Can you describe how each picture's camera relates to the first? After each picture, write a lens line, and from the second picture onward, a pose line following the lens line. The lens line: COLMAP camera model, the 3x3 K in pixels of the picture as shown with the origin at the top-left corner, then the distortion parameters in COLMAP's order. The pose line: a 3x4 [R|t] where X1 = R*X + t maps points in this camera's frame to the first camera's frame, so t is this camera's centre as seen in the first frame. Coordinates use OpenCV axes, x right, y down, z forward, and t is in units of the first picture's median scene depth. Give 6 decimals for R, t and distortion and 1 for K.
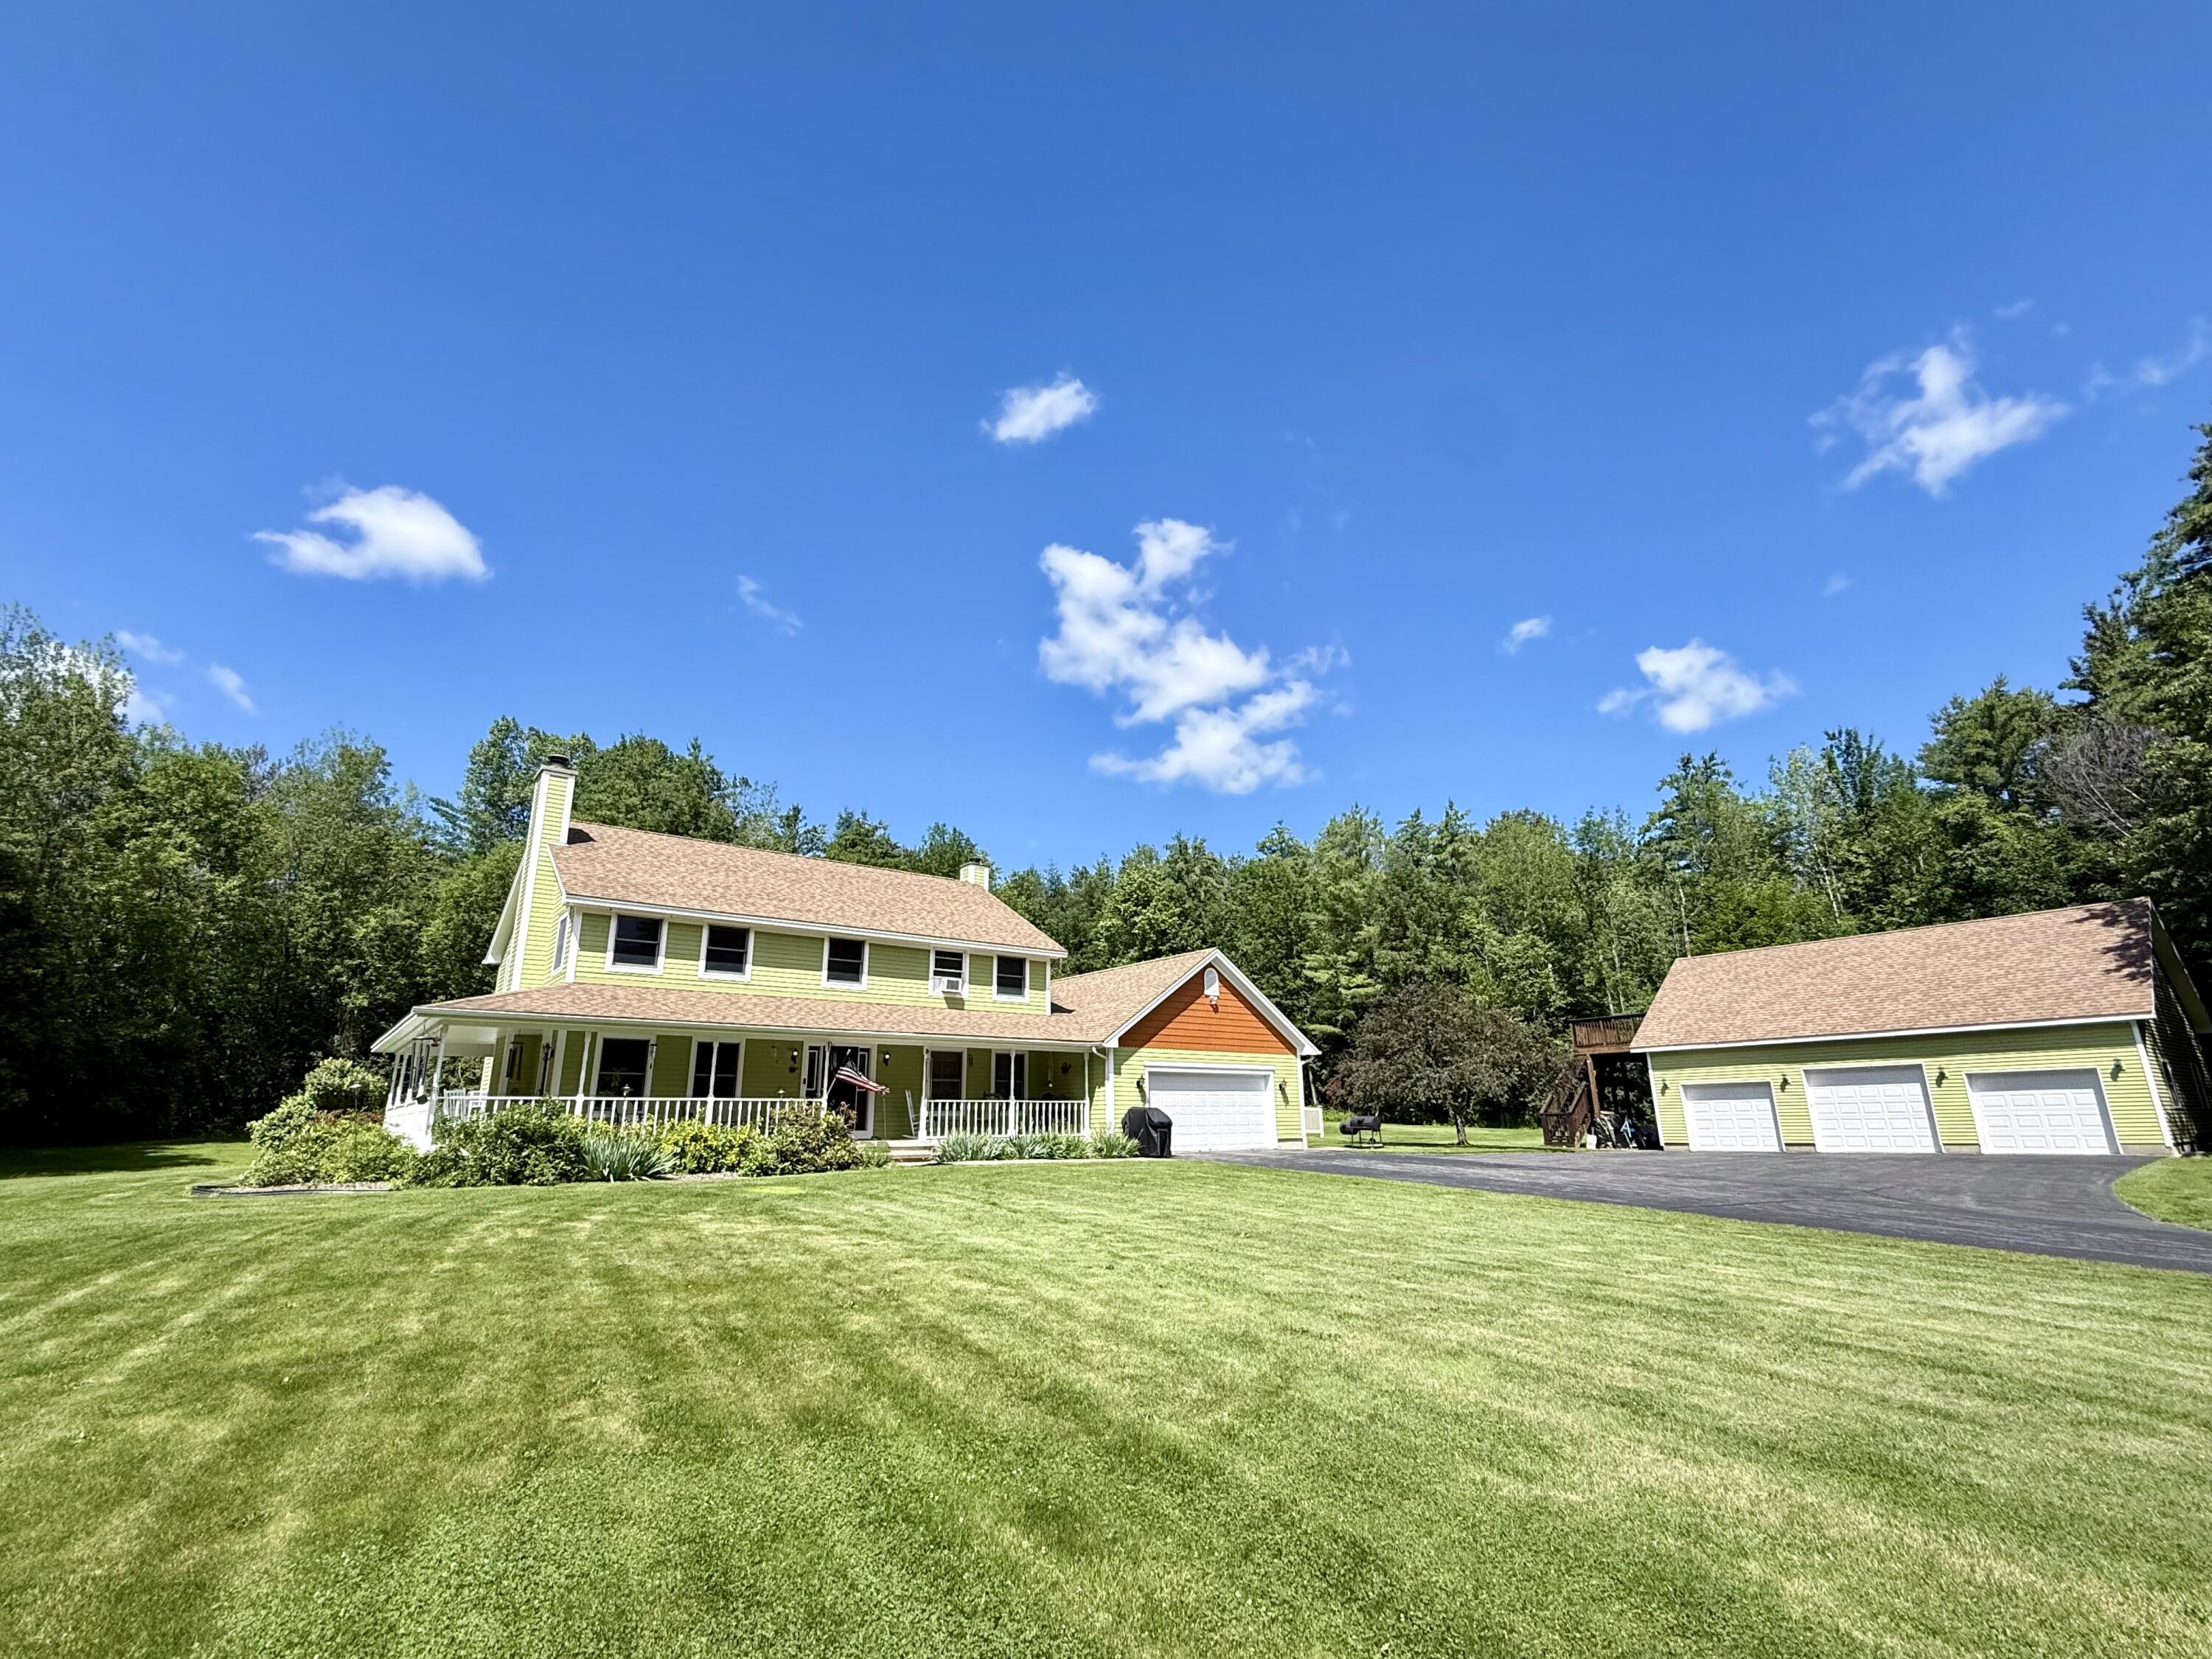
lens RADIAL K [[1020.3, 0, 1103.5], [0, 1020.3, 830.0], [0, 0, 1]] dist [-0.003076, 0.001062]
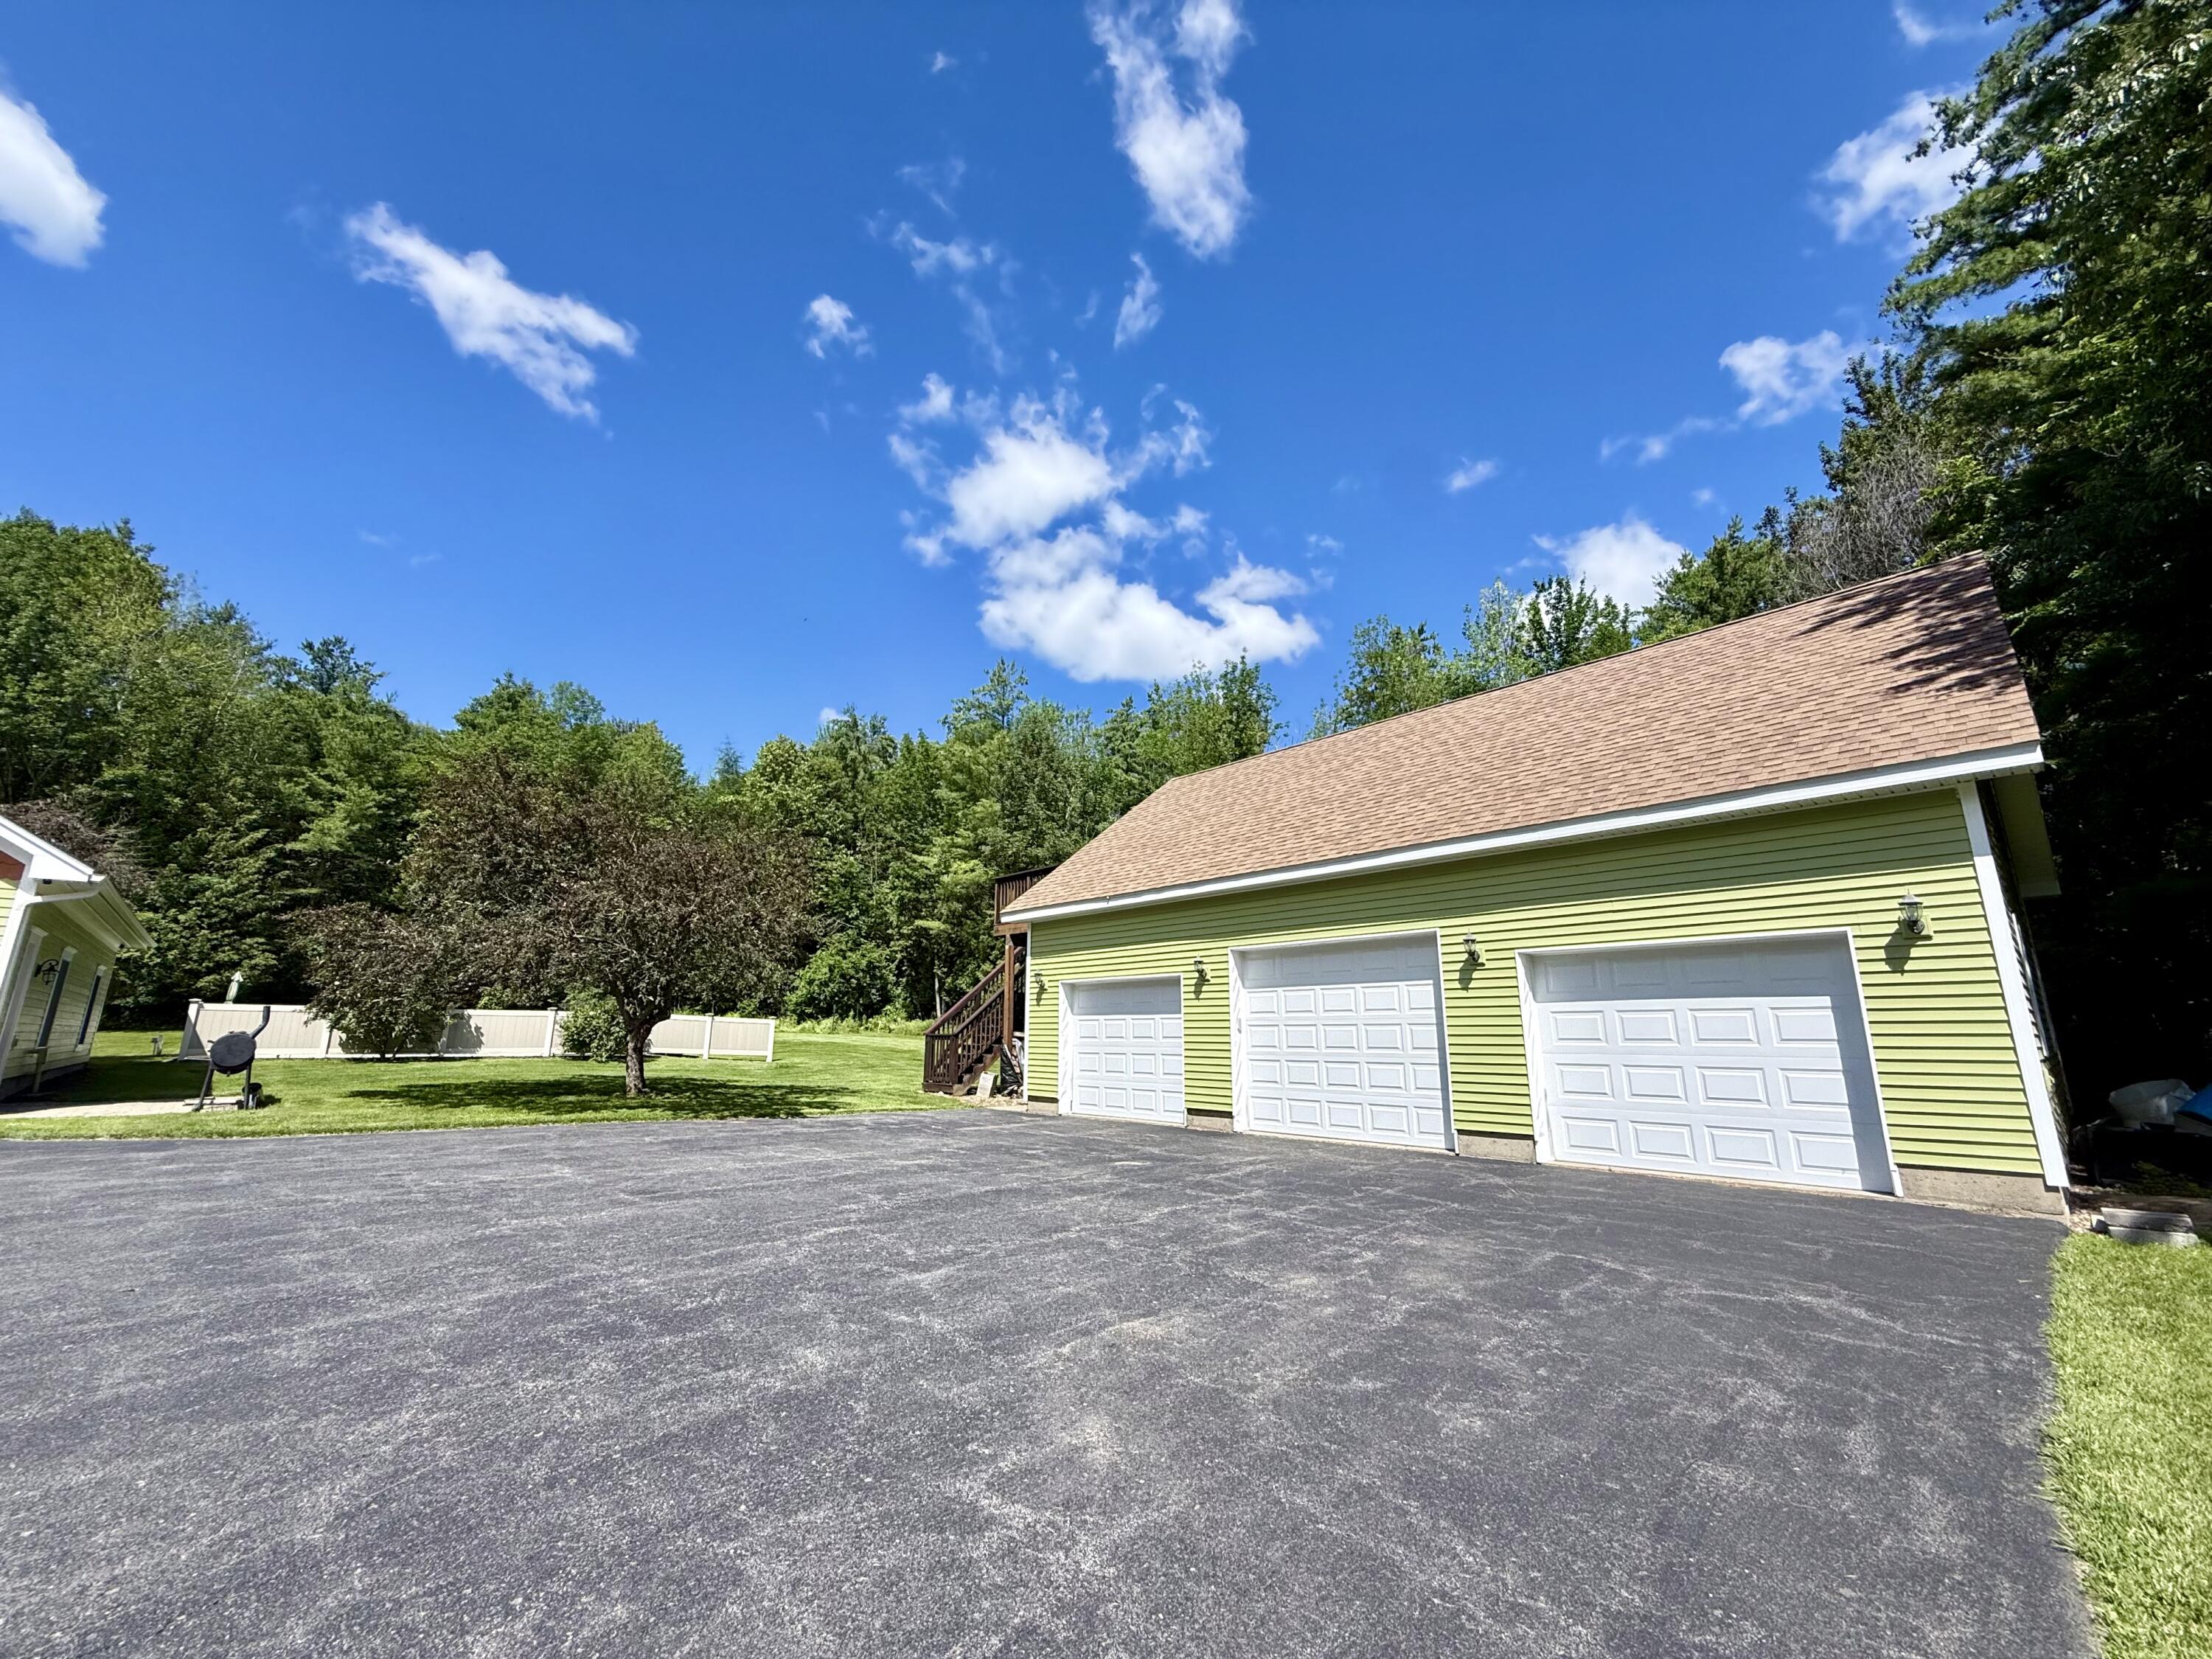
lens RADIAL K [[880.5, 0, 1103.6], [0, 880.5, 830.8], [0, 0, 1]] dist [0.002984, -0.000969]
pose [[0.994394, 0.041795, 0.097123, 0.637597], [-0.046714, 0.997709, 0.048930, 0.178666], [-0.094856, -0.053192, 0.994069, 0.667659]]
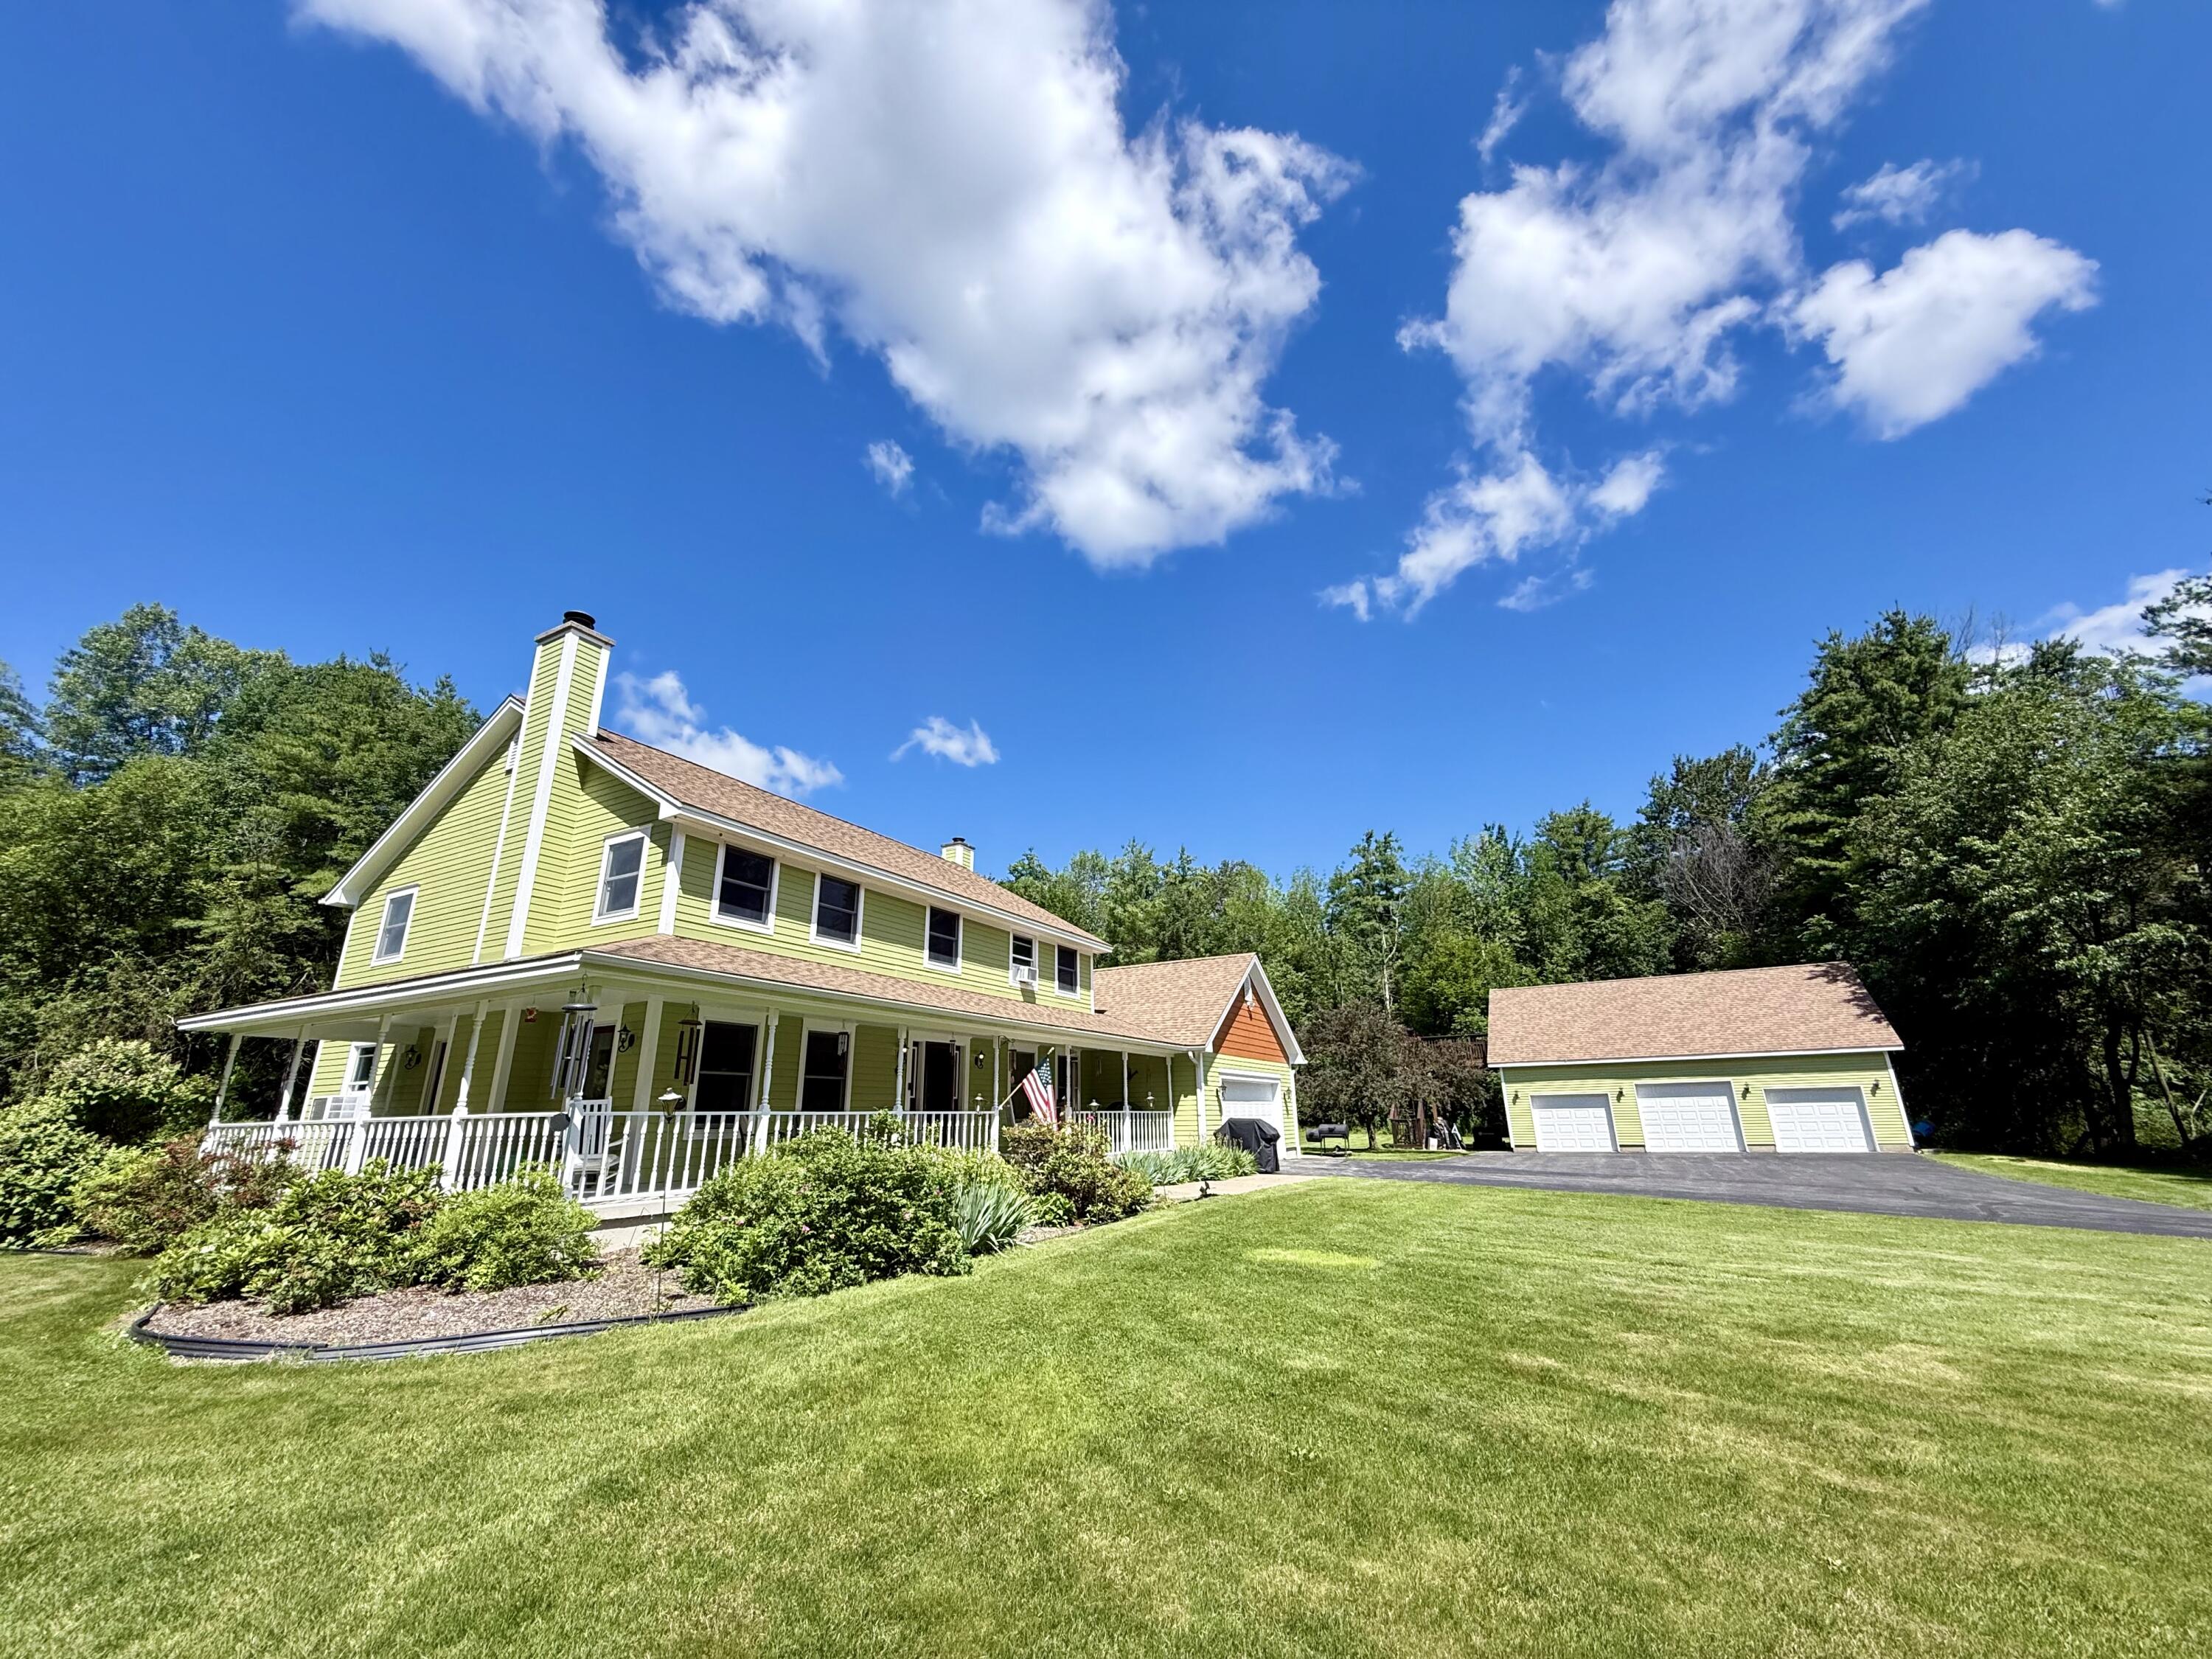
lens RADIAL K [[880.5, 0, 1101.5], [0, 880.5, 827.6], [0, 0, 1]] dist [0.002984, -0.000969]
pose [[0.917874, 0.120004, 0.378294, -0.377596], [-0.103942, 0.992606, -0.062680, 0.065685], [-0.383019, 0.018212, 0.923561, 0.276154]]
